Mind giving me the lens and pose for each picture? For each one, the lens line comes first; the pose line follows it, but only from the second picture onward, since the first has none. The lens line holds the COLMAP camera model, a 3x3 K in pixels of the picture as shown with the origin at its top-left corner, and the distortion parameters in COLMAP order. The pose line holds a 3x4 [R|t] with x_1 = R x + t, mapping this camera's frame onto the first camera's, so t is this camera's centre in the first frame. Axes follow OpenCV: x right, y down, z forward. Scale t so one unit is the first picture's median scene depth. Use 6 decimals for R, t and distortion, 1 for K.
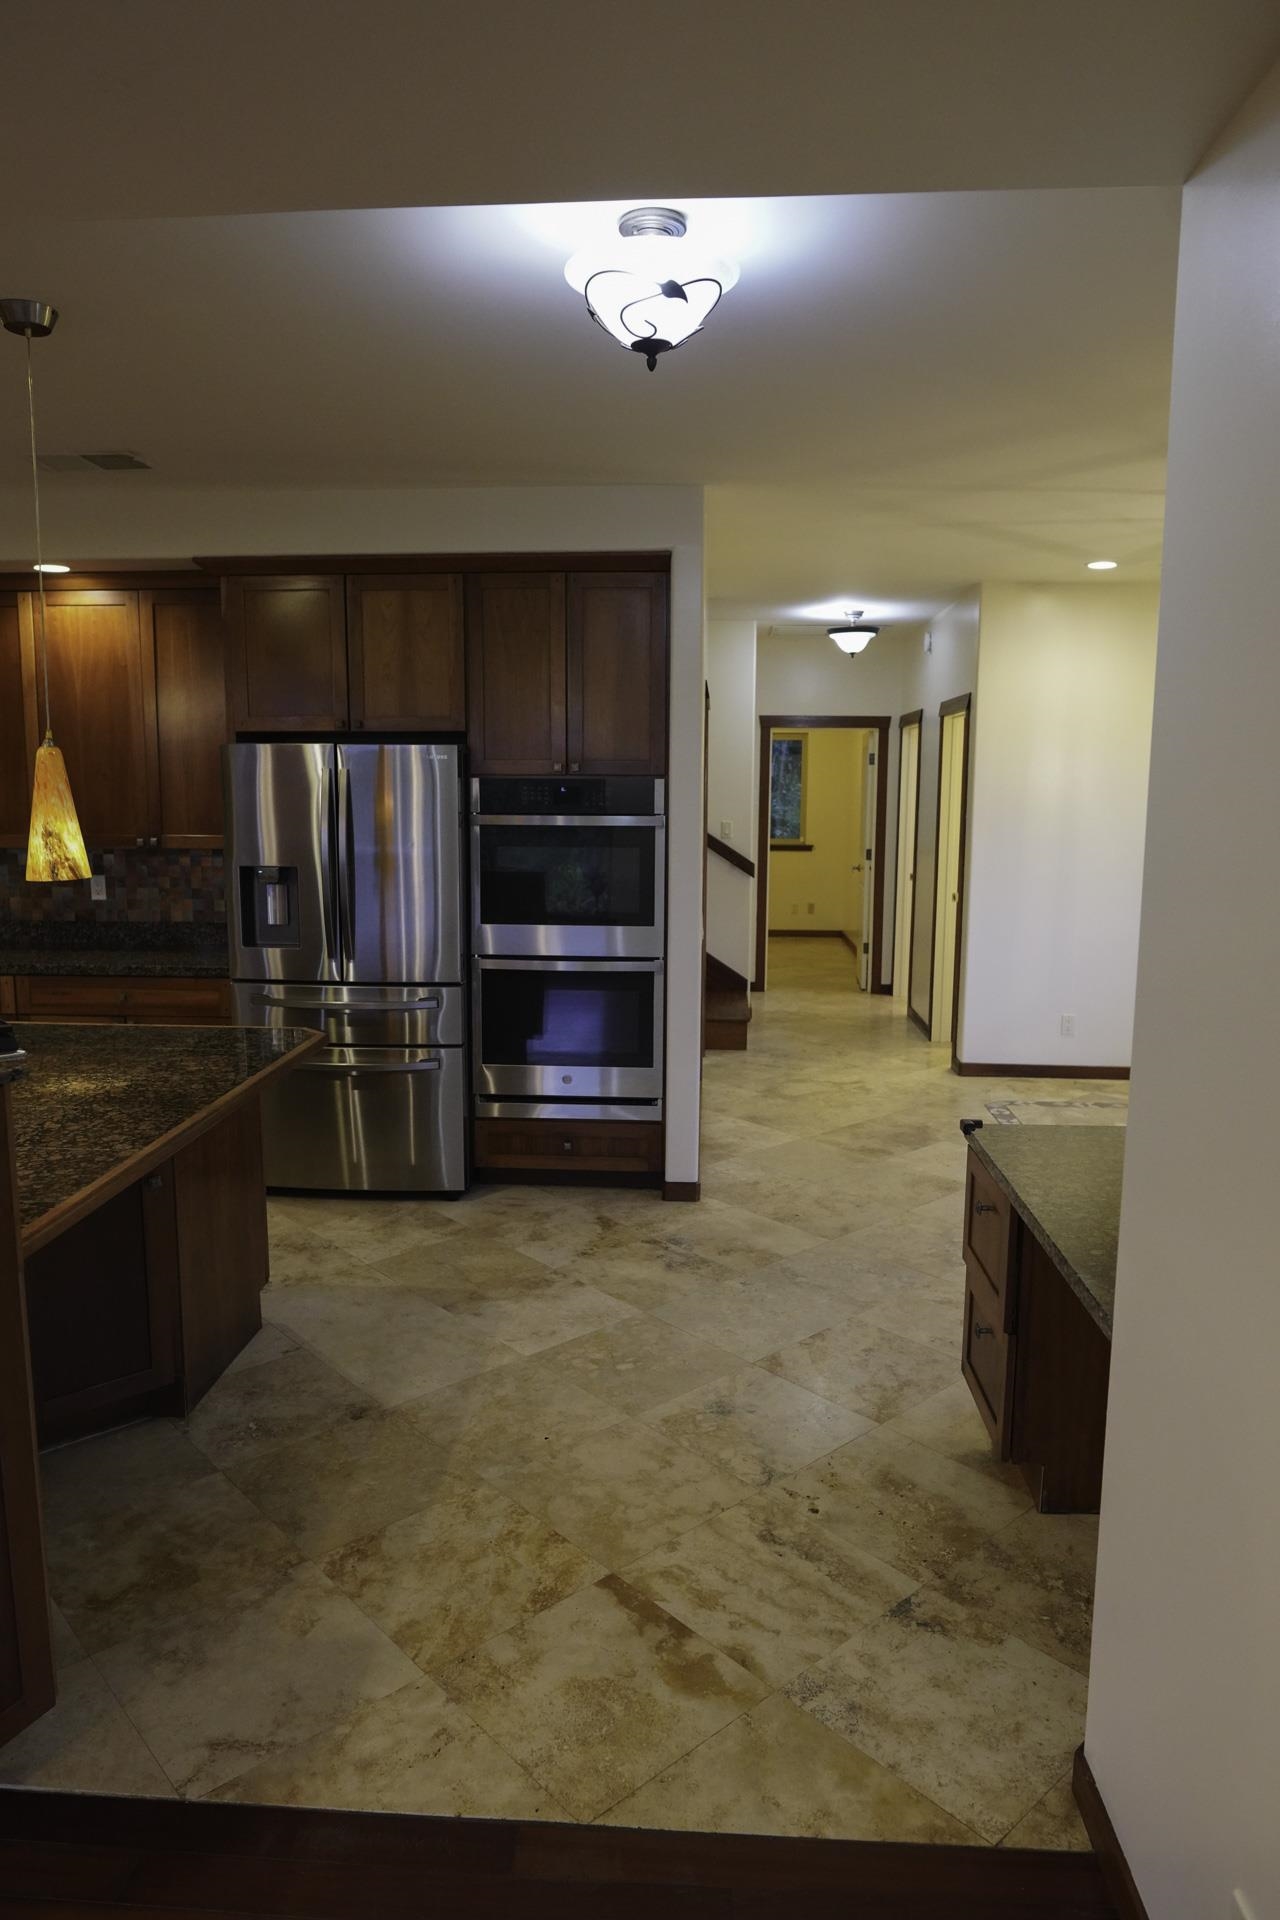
lens RADIAL K [[1239.9, 0, 642.2], [0, 1239.9, 951.4], [0, 0, 1]] dist [-0.017090, -0.002338]
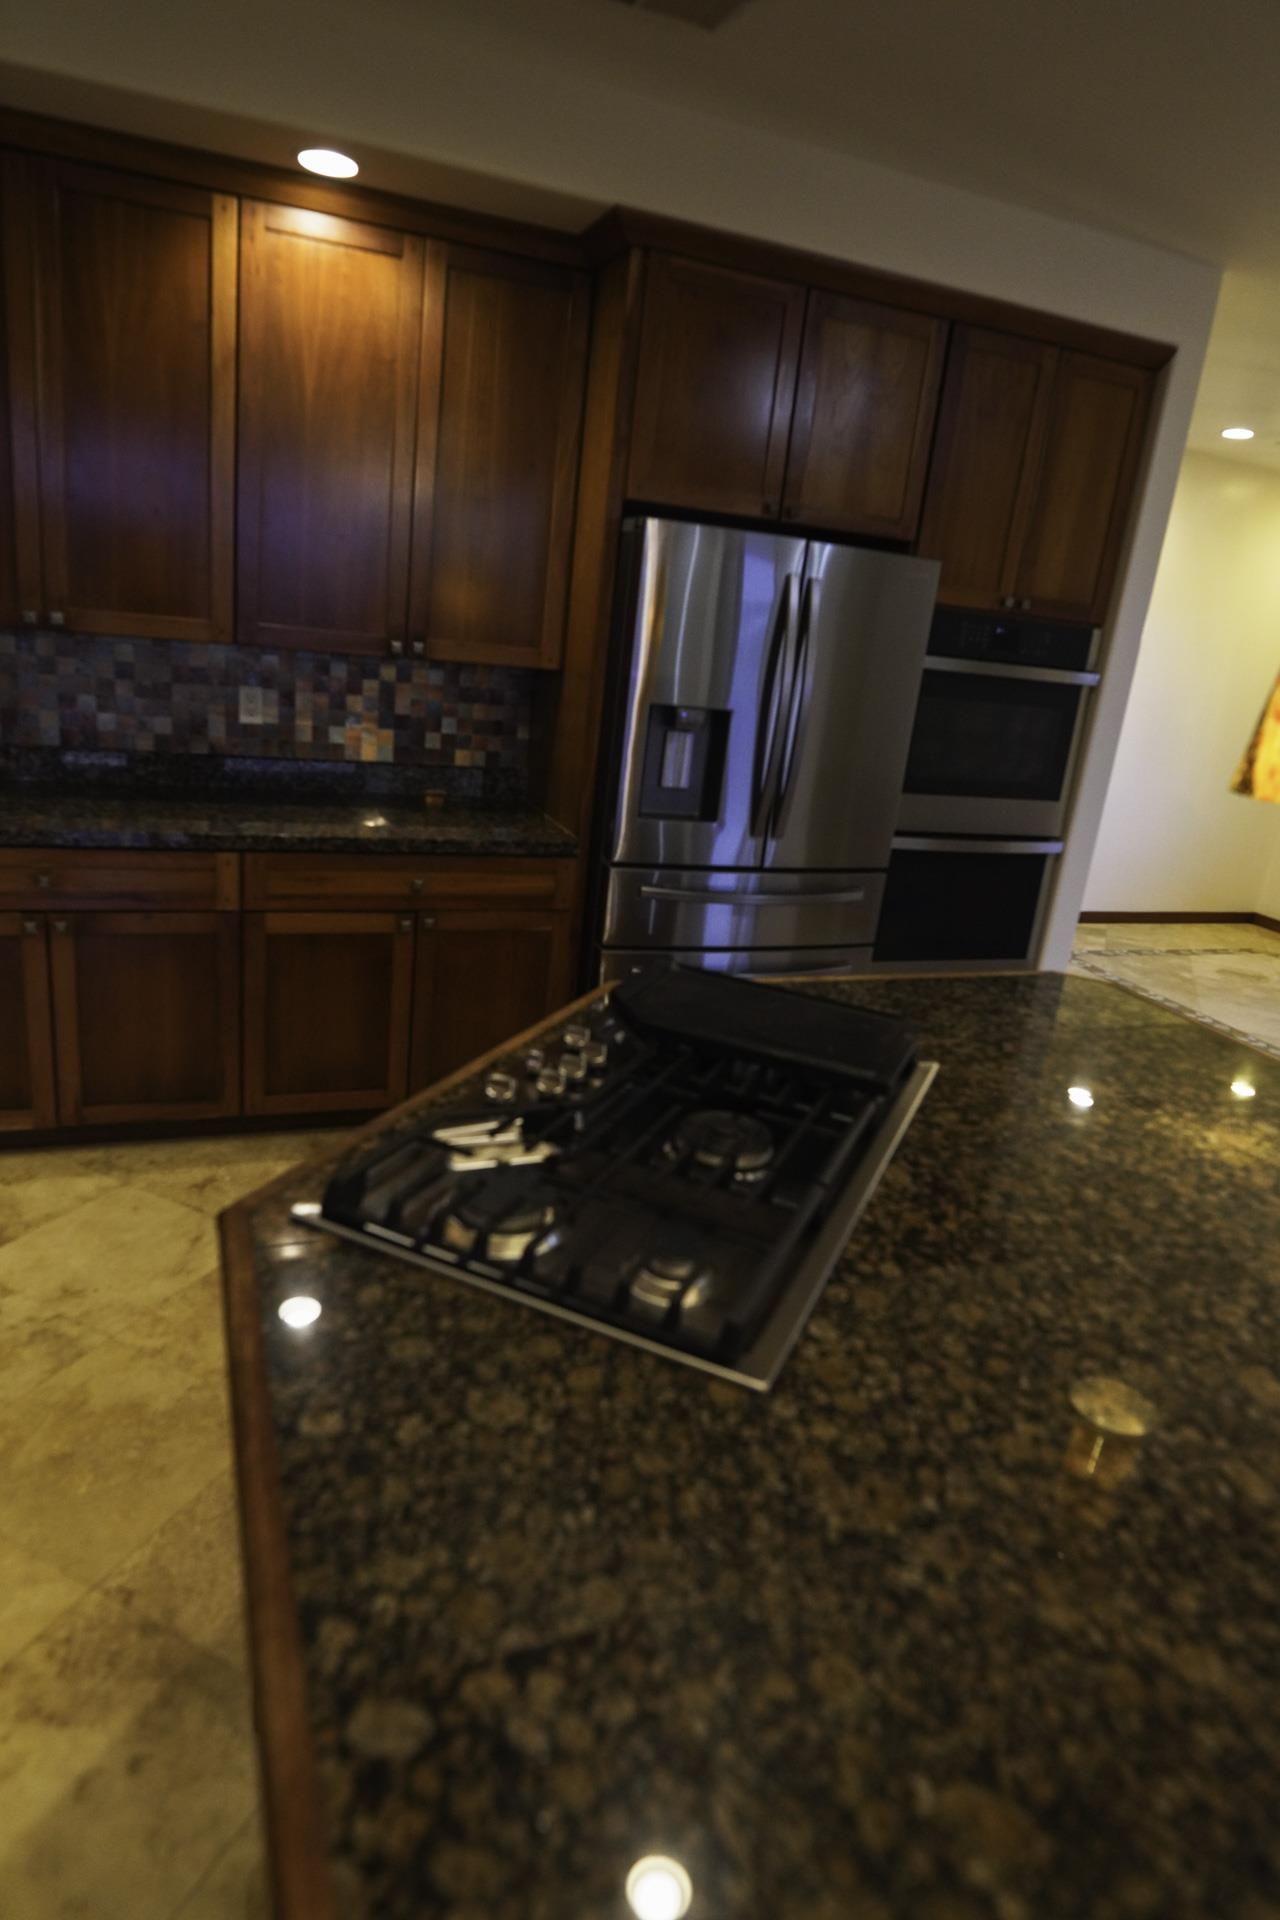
lens RADIAL K [[1122.3, 0, 642.3], [0, 1122.3, 952.9], [0, 0, 1]] dist [-0.018704, 0.000396]
pose [[0.901987, -0.037388, 0.430142, -0.858287], [-0.043615, 0.983258, 0.176924, -0.060351], [-0.429555, -0.178344, 0.885255, 0.587363]]
